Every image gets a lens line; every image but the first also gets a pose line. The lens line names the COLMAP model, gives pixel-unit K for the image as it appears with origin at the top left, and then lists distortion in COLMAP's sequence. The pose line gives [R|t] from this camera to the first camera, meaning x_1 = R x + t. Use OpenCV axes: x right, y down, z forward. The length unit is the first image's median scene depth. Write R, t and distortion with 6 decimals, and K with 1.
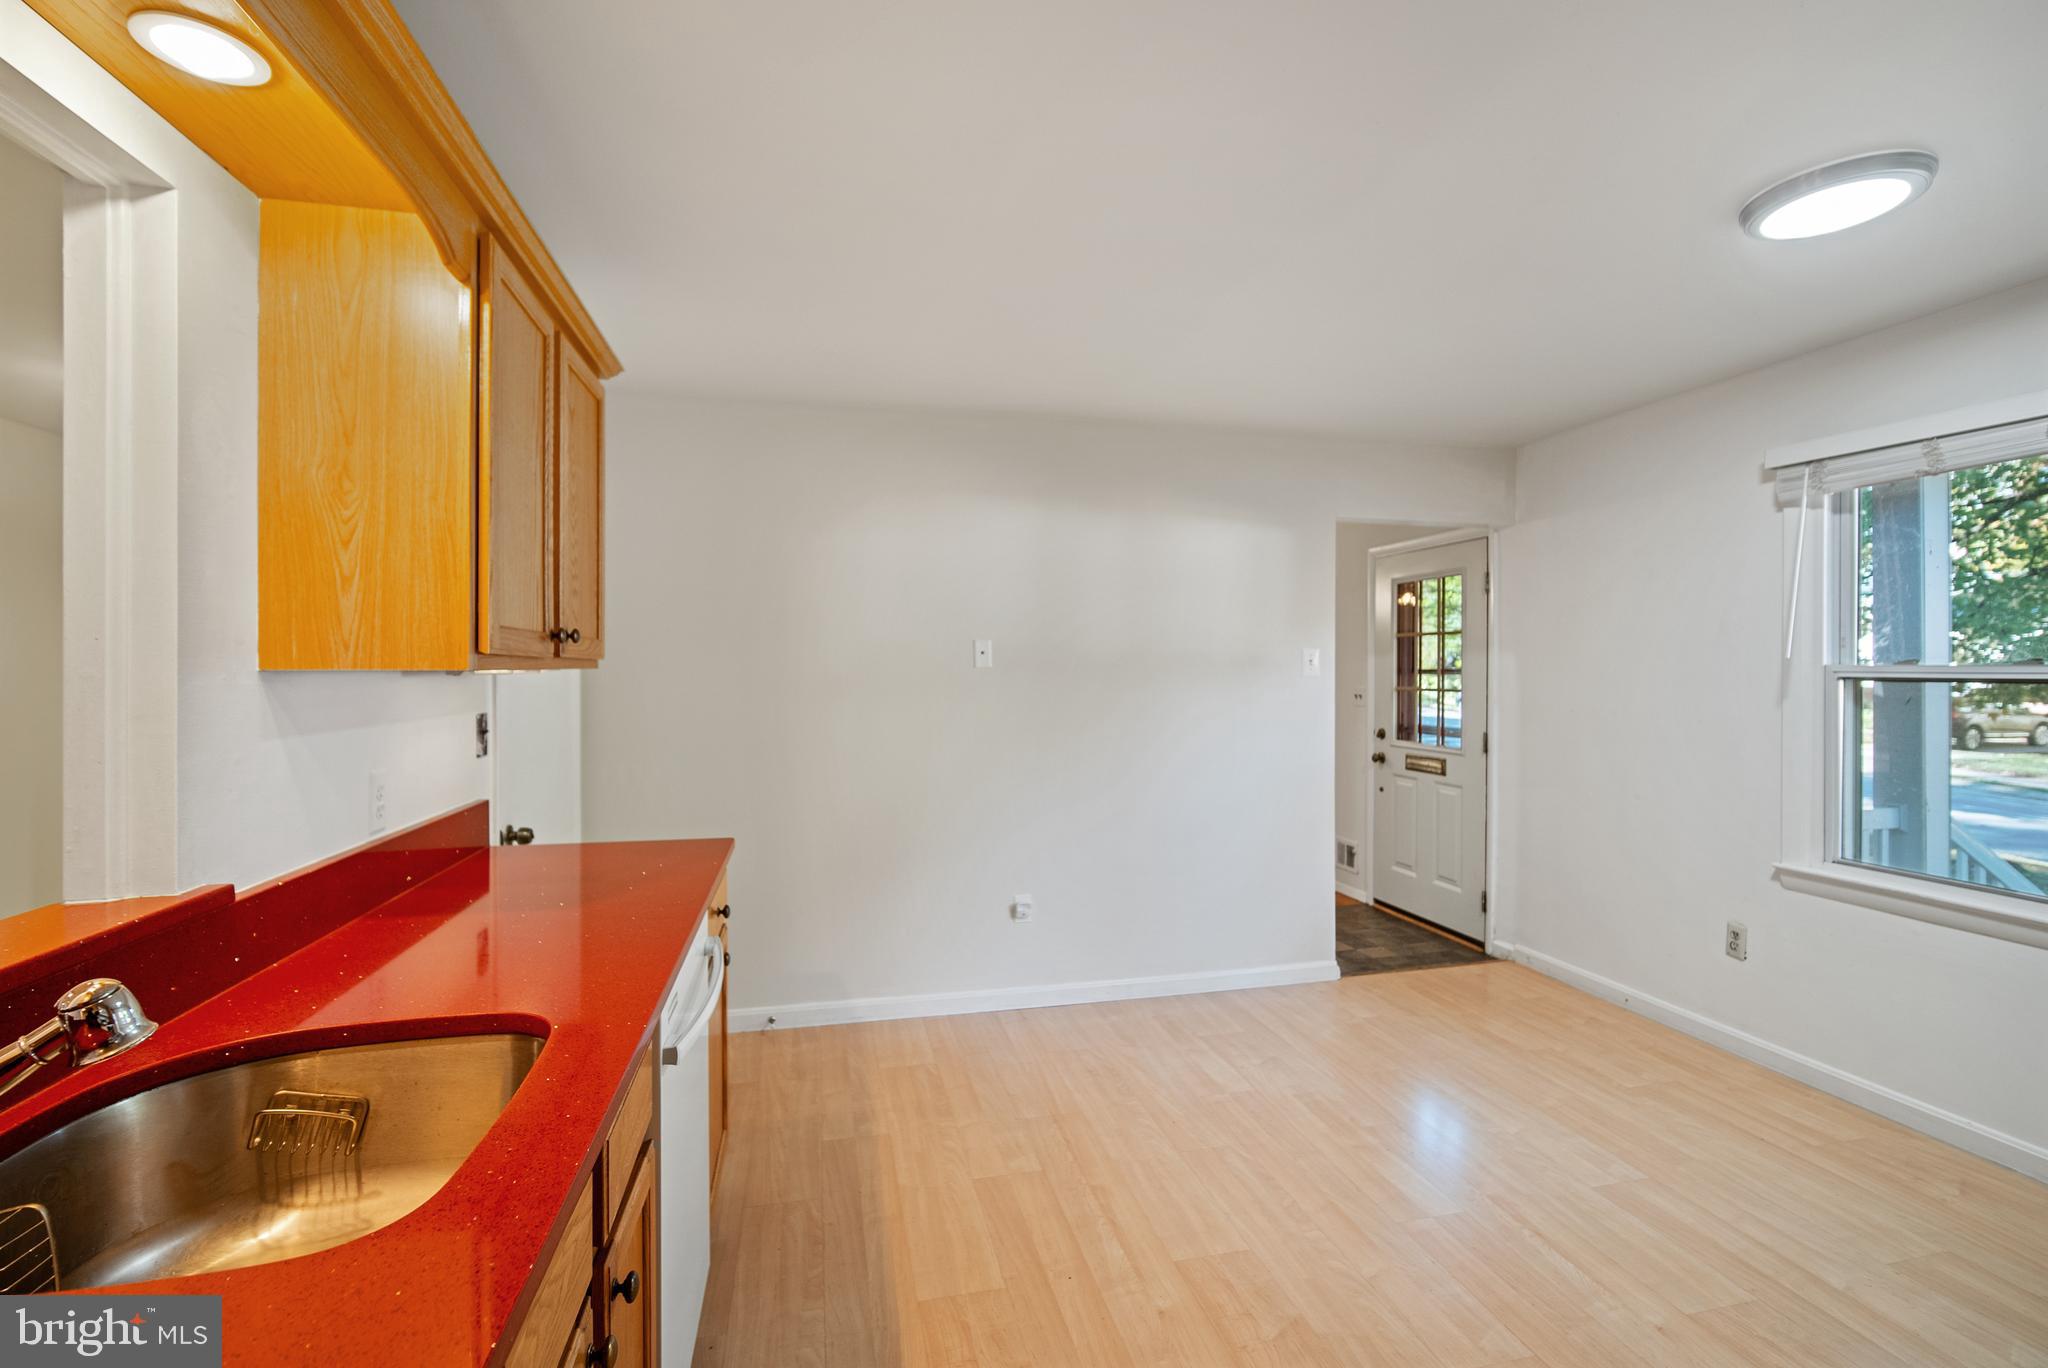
lens RADIAL K [[916.6, 0, 1028.8], [0, 916.6, 677.1], [0, 0, 1]] dist [-0.009080, 0.000643]
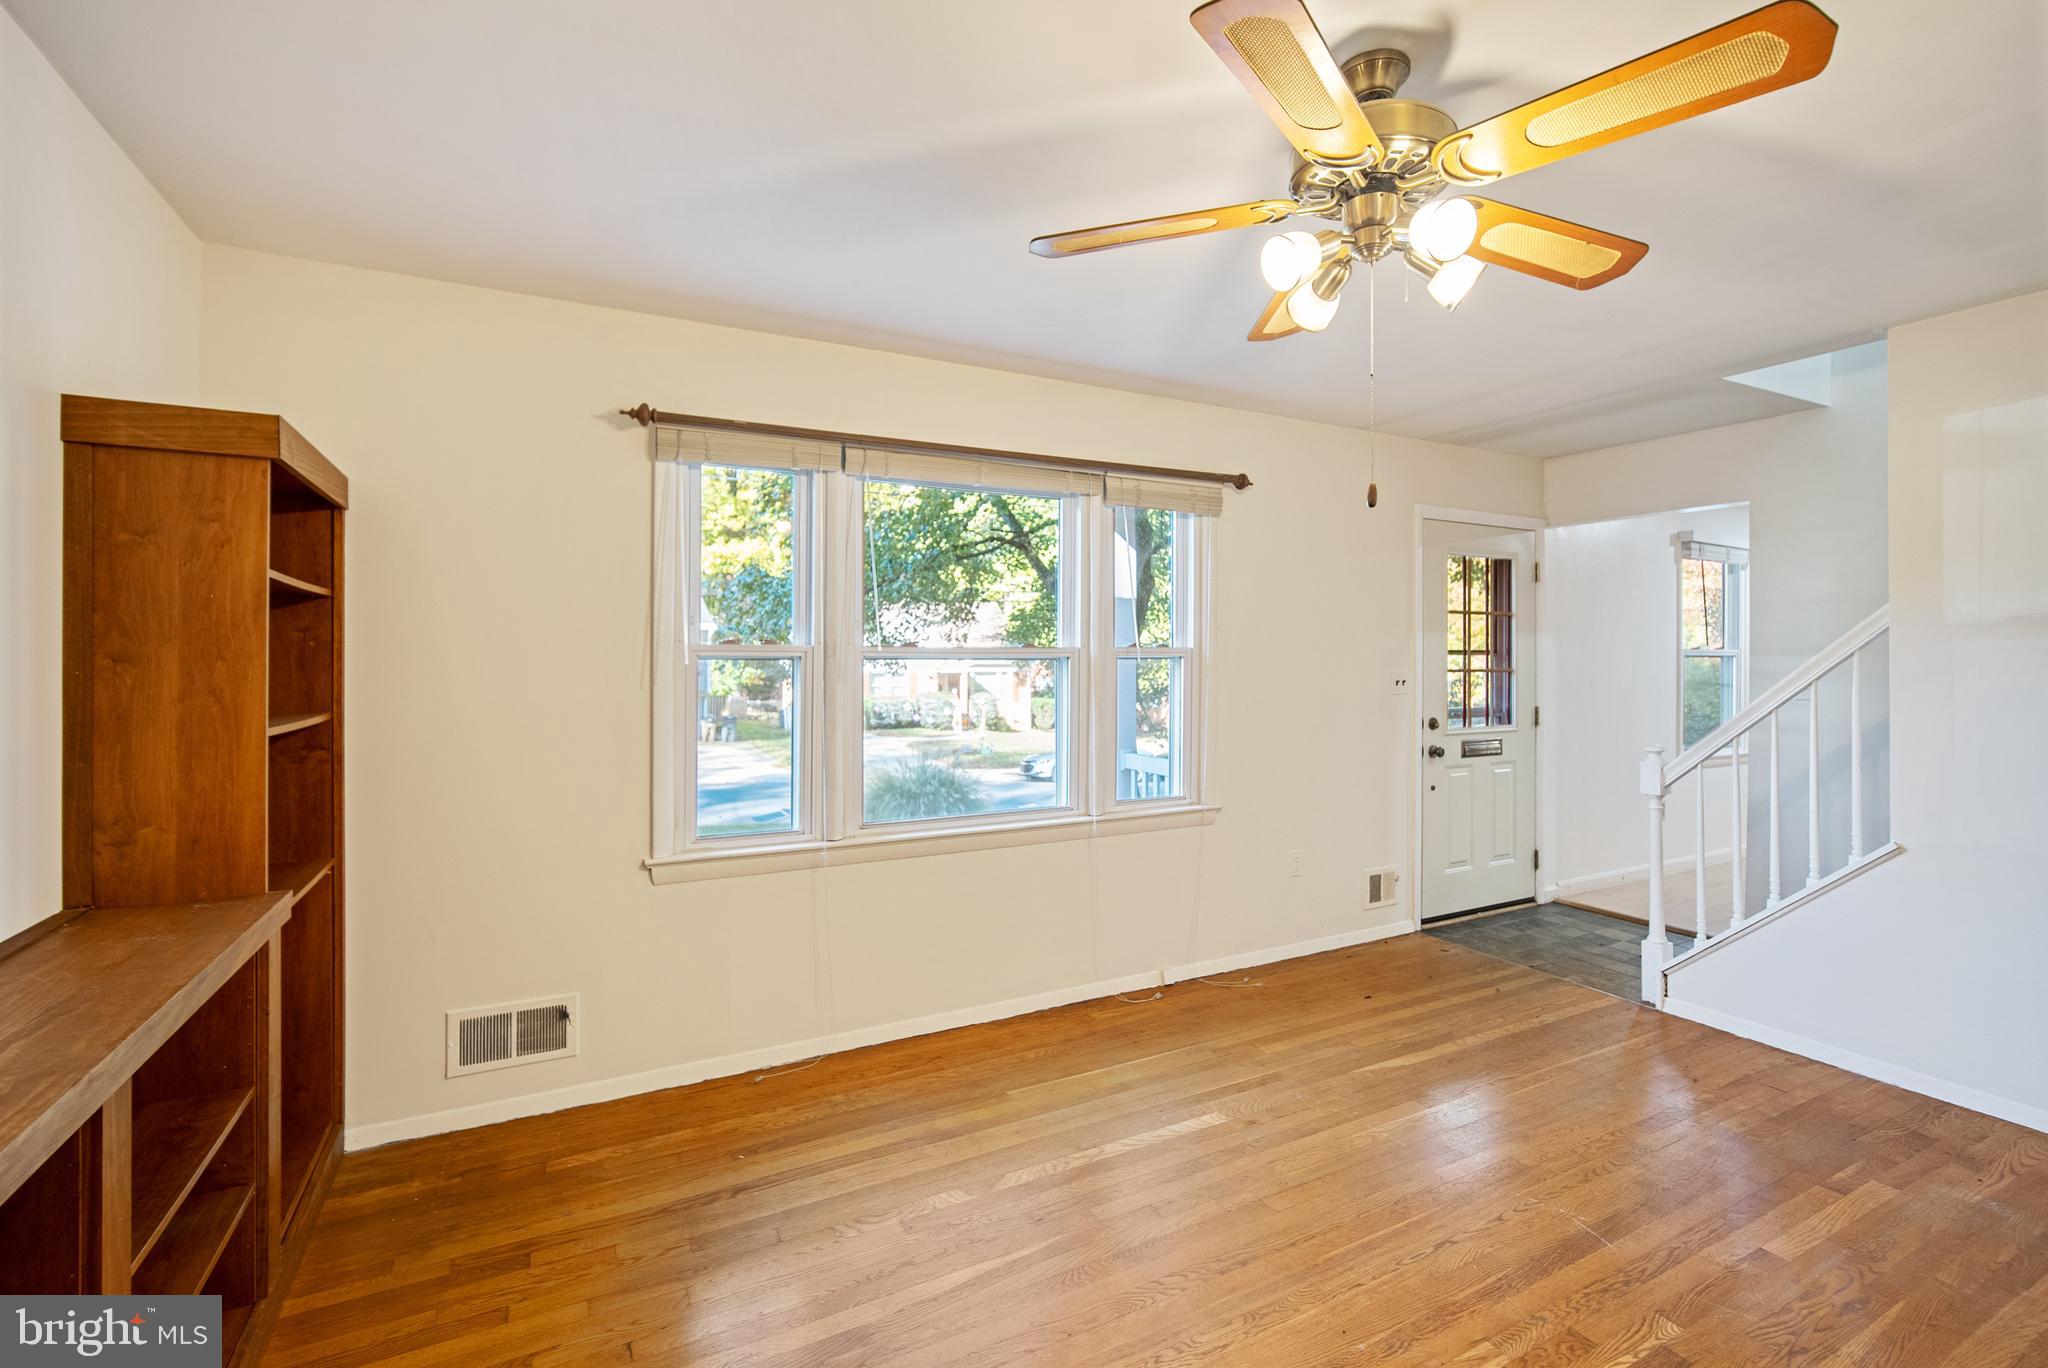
lens RADIAL K [[916.6, 0, 1028.8], [0, 916.6, 677.1], [0, 0, 1]] dist [-0.009080, 0.000643]
pose [[-0.261795, -0.014531, 0.965014, -0.361599], [0.008477, 0.999813, 0.017355, 0.000191], [-0.965086, 0.012724, -0.261623, 1.672427]]
